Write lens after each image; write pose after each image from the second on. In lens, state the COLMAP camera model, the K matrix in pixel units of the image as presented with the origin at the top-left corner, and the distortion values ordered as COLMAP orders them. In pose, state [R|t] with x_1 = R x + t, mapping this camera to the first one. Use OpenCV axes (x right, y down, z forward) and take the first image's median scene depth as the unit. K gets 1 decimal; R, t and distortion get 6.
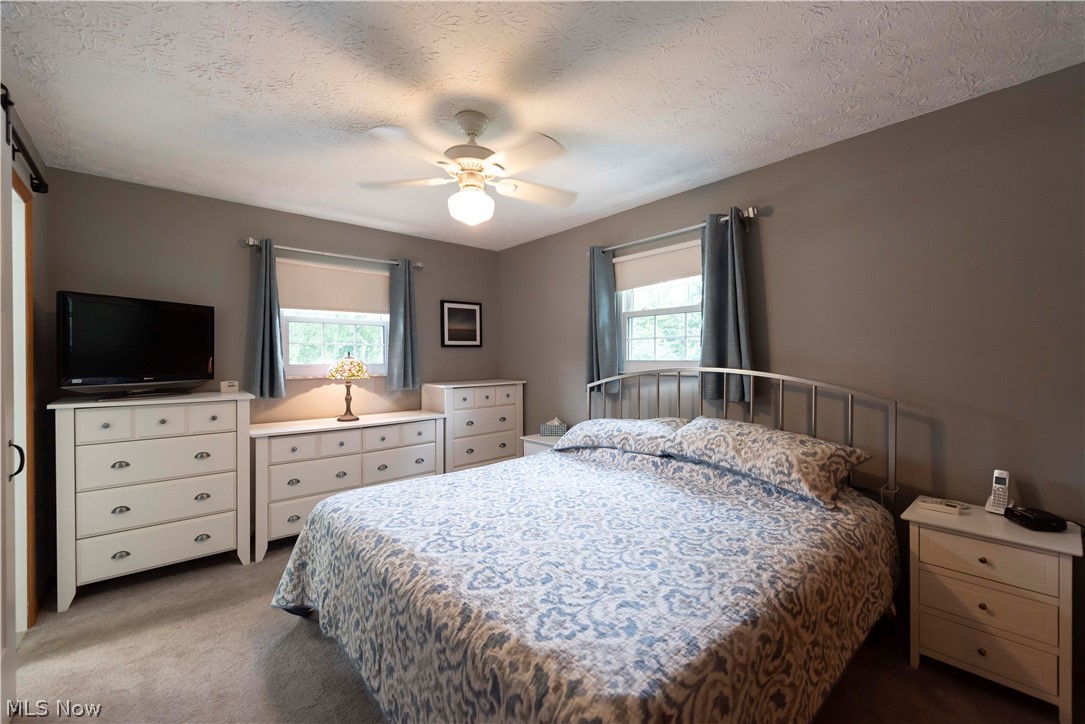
lens RADIAL K [[447.4, 0, 542.5], [0, 447.4, 362.0], [0, 0, 1]] dist [0.031565, 0.000020]
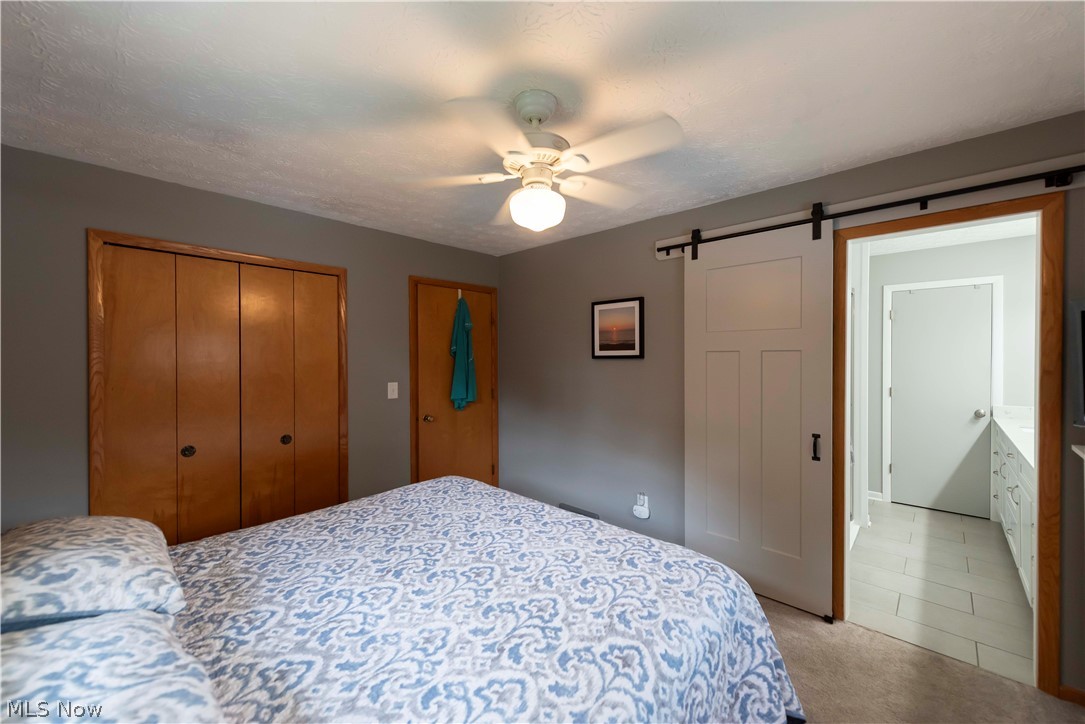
lens RADIAL K [[426.6, 0, 538.4], [0, 426.6, 359.8], [0, 0, 1]] dist [0.004341, -0.000248]
pose [[-0.996093, 0.010475, -0.087686, -0.062019], [0.009430, 0.999880, 0.012323, -0.053347], [0.087805, 0.011448, -0.996072, 1.249593]]
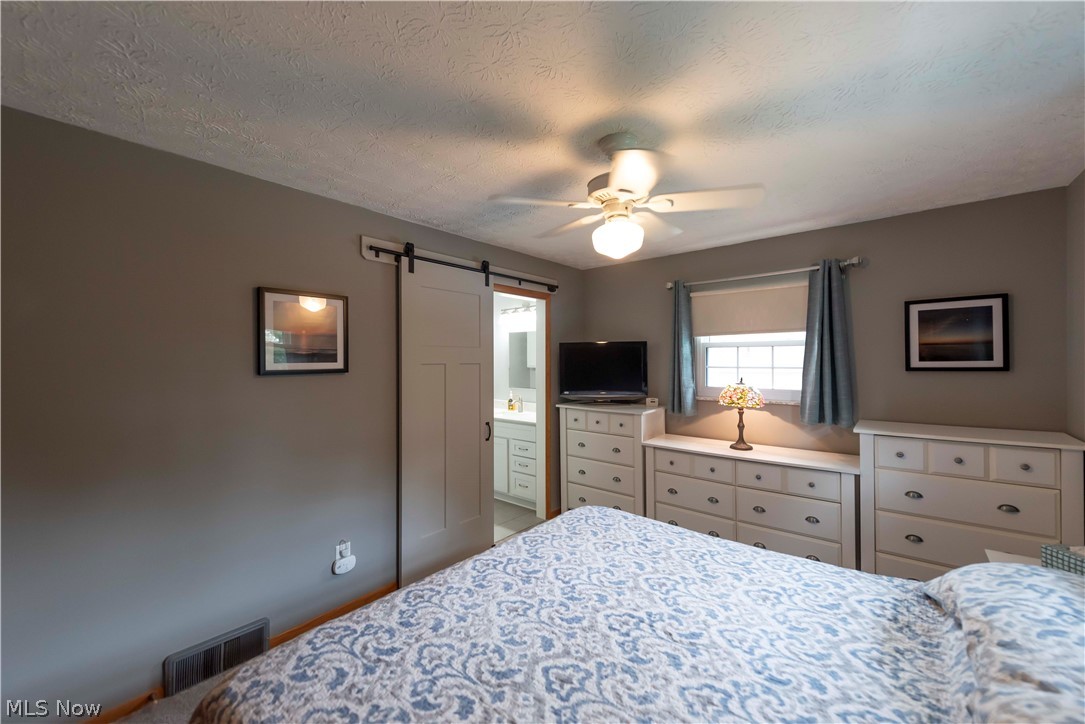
lens RADIAL K [[426.6, 0, 538.4], [0, 426.6, 359.8], [0, 0, 1]] dist [0.004341, -0.000248]
pose [[0.145421, 0.004860, -0.989358, 0.468995], [-0.003702, 0.999984, 0.004368, -0.071500], [0.989363, 0.003028, 0.145436, 0.505503]]
